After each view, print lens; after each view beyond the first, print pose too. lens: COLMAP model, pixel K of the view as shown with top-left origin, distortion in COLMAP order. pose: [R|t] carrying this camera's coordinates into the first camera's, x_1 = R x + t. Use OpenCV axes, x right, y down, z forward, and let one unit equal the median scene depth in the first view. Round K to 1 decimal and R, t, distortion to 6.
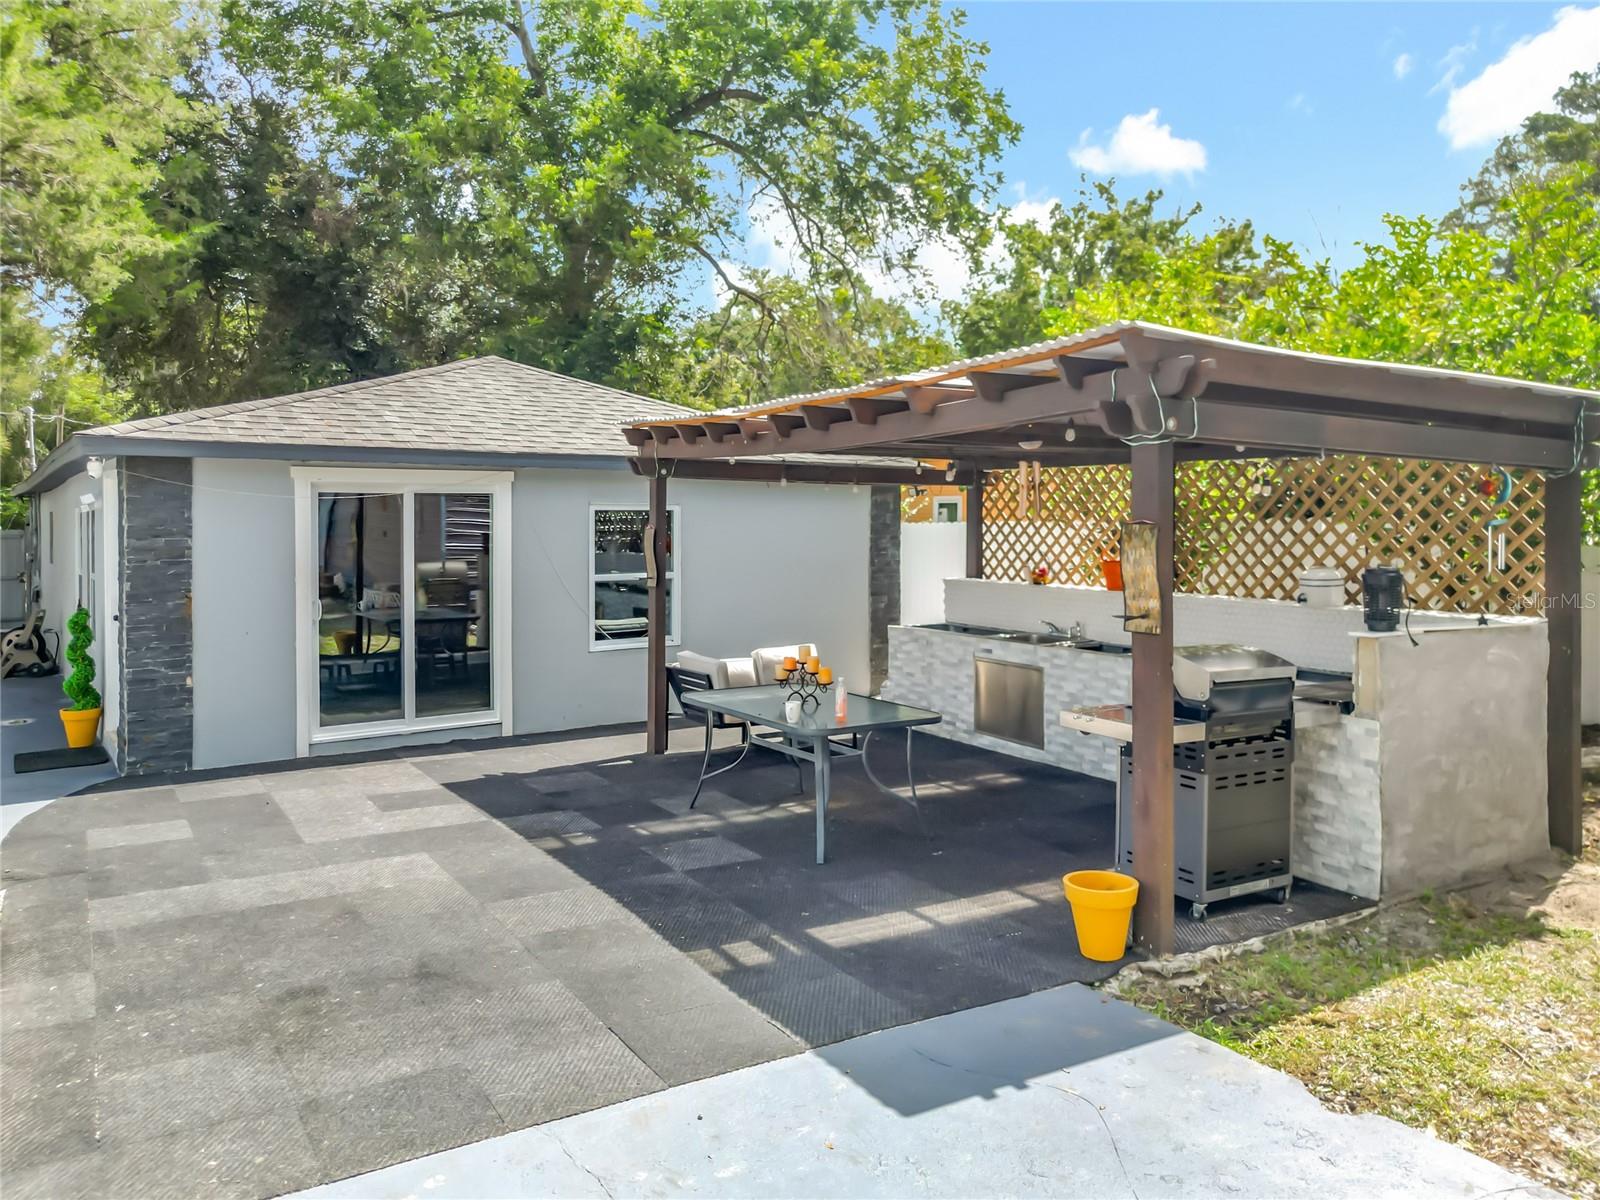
lens RADIAL K [[1183.1, 0, 800.0], [0, 1183.1, 600.0], [0, 0, 1]] dist [0.039585, 0.003858]
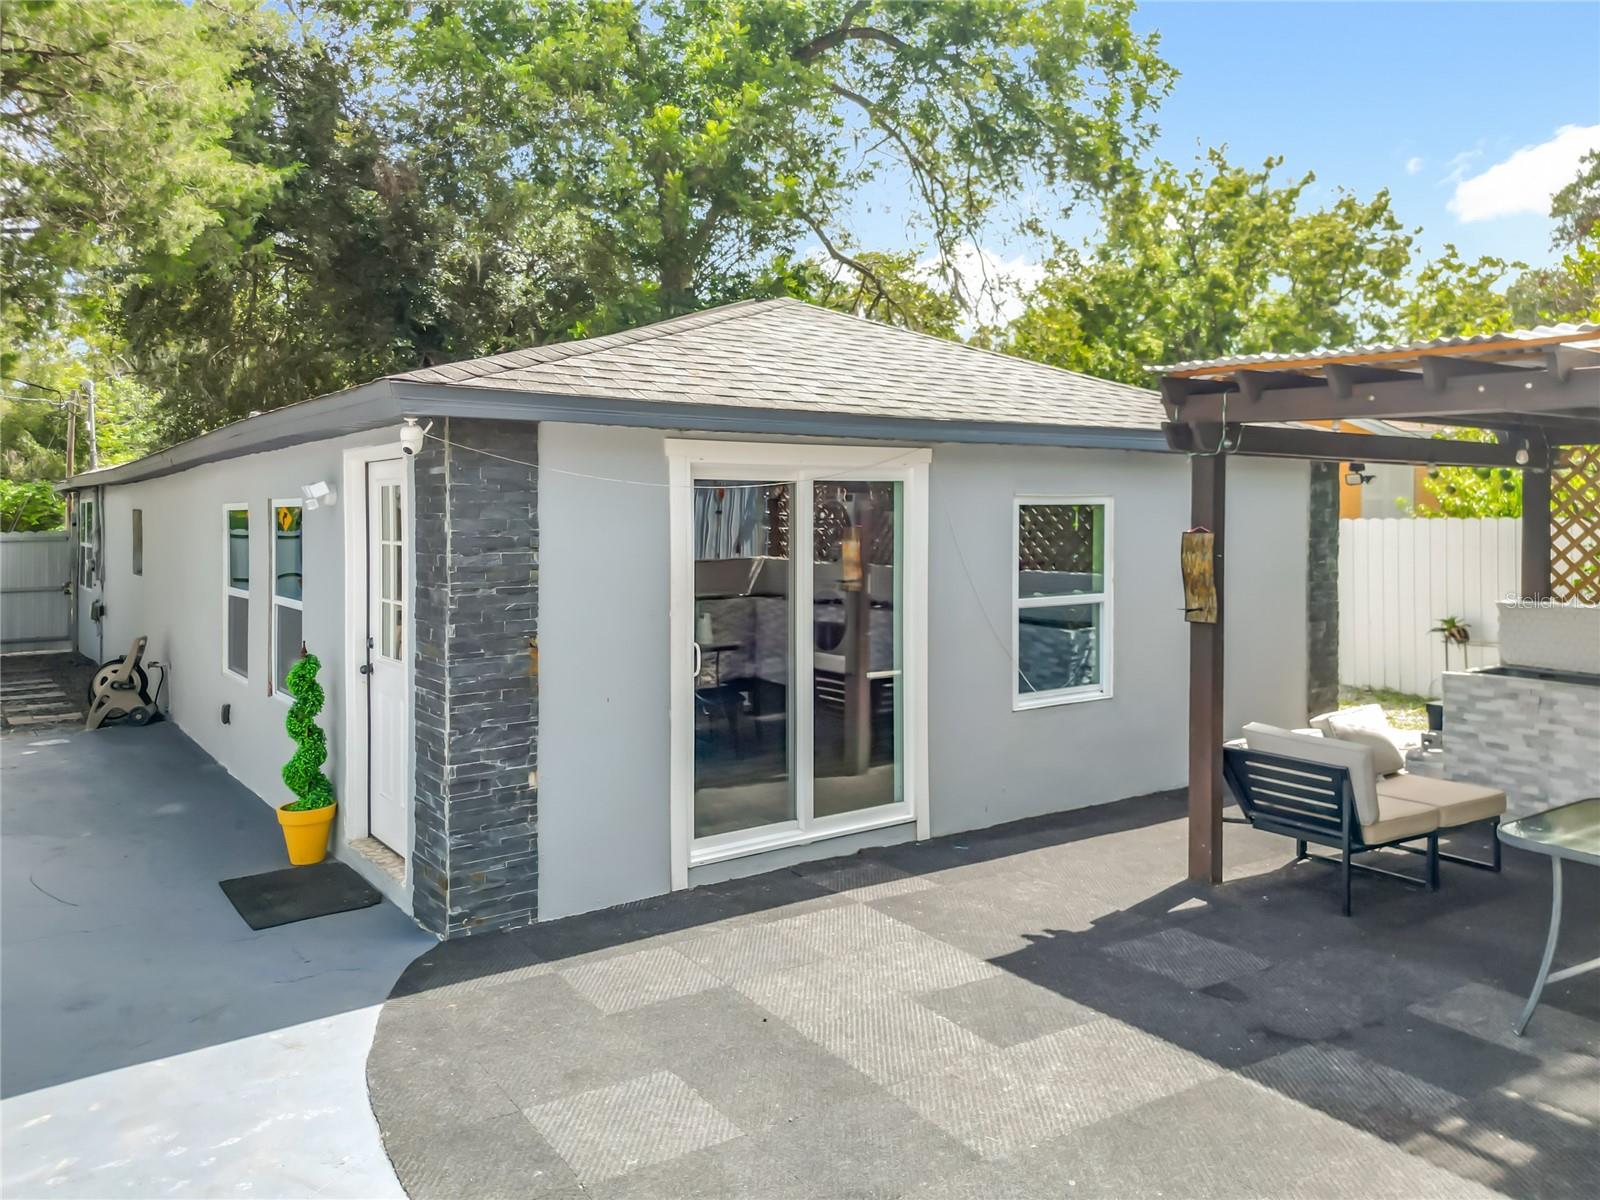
lens RADIAL K [[1191.2, 0, 793.8], [0, 1191.2, 593.7], [0, 0, 1]] dist [0.032632, -0.003595]
pose [[0.999755, -0.002412, 0.021991, -0.387545], [0.002474, 0.999993, -0.002785, -0.027357], [-0.021984, 0.002839, 0.999754, 0.372396]]
